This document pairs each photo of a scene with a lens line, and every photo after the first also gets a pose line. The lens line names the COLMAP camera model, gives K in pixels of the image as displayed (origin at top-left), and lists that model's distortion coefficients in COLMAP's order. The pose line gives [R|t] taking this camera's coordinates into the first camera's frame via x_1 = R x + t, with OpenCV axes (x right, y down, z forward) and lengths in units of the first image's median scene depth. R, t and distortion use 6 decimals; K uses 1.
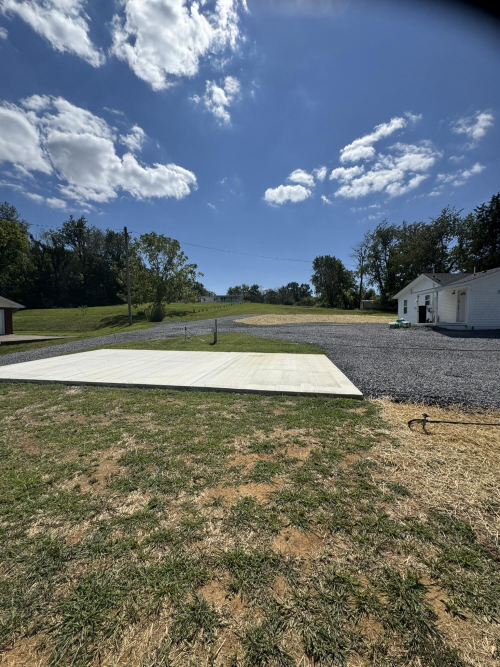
lens RADIAL K [[265.9, 0, 249.1], [0, 265.9, 332.5], [0, 0, 1]] dist [-0.005299, 0.000796]
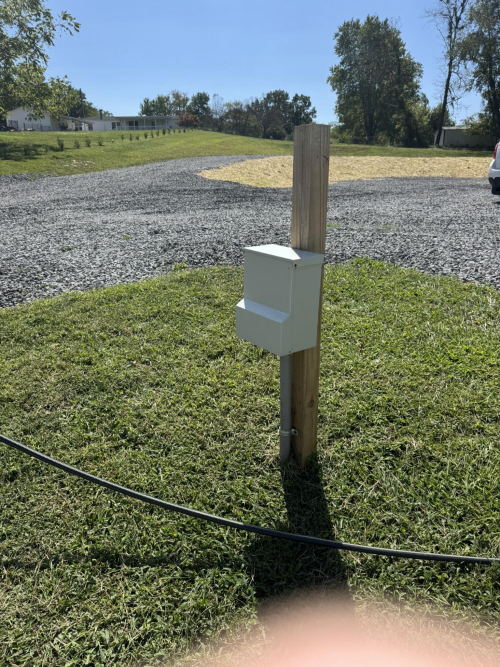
lens RADIAL K [[483.0, 0, 245.2], [0, 483.0, 309.4], [0, 0, 1]] dist [0.027193, 0.003228]
pose [[0.992124, -0.039109, 0.119001, -0.036035], [0.011290, 0.974062, 0.225998, -0.008892], [-0.124753, -0.222874, 0.966832, 0.207277]]
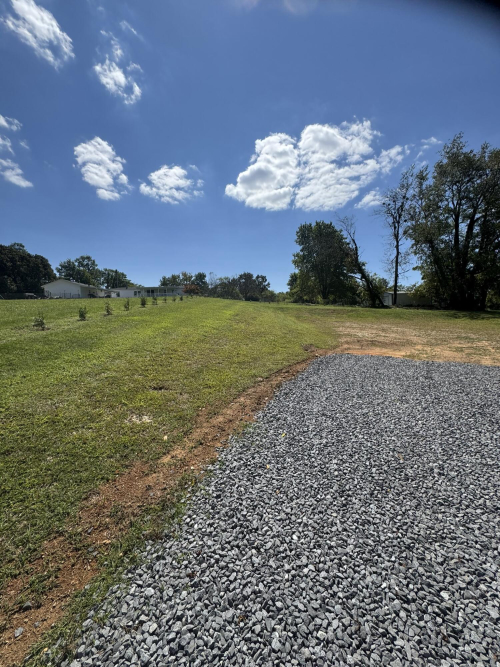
lens RADIAL K [[265.9, 0, 249.6], [0, 265.9, 332.5], [0, 0, 1]] dist [-0.005299, 0.000796]
pose [[0.975465, -0.036016, 0.217191, -0.021565], [0.033058, 0.999305, 0.017238, -0.064075], [-0.217660, -0.009635, 0.975977, 0.622343]]
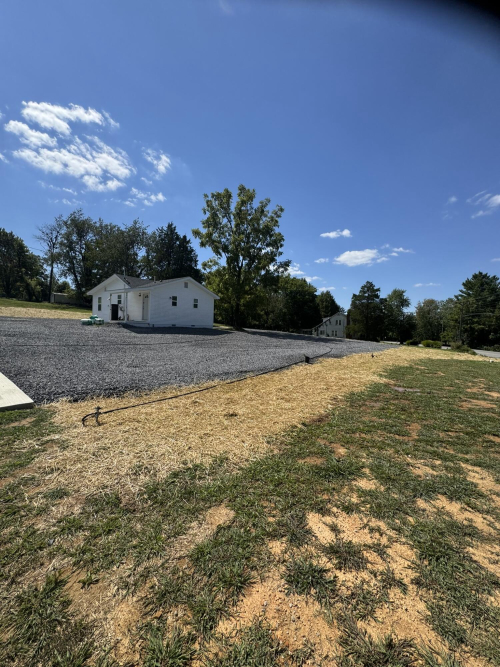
lens RADIAL K [[265.9, 0, 251.4], [0, 265.9, 331.9], [0, 0, 1]] dist [-0.005299, 0.000796]
pose [[0.508638, -0.009539, 0.860928, 0.008050], [0.001669, 0.999948, 0.010093, 0.000235], [-0.860979, -0.003697, 0.508627, -0.005920]]
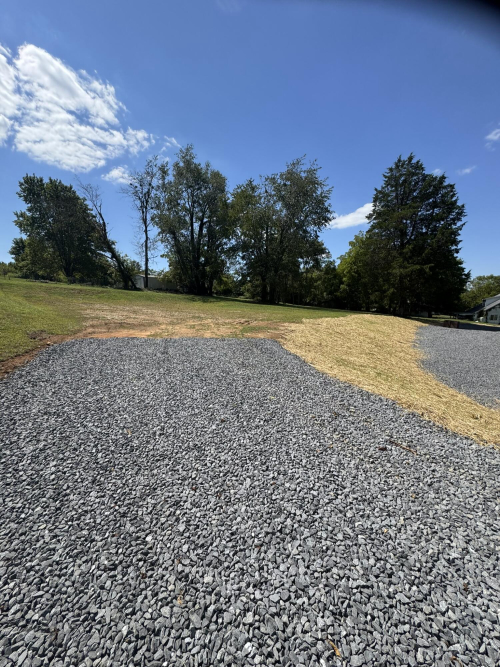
lens RADIAL K [[265.9, 0, 251.9], [0, 265.9, 331.9], [0, 0, 1]] dist [-0.005299, 0.000796]
pose [[0.466019, -0.112414, 0.877604, -0.016067], [0.030915, 0.993359, 0.110825, -0.063454], [-0.884235, -0.024515, 0.466399, 0.619195]]
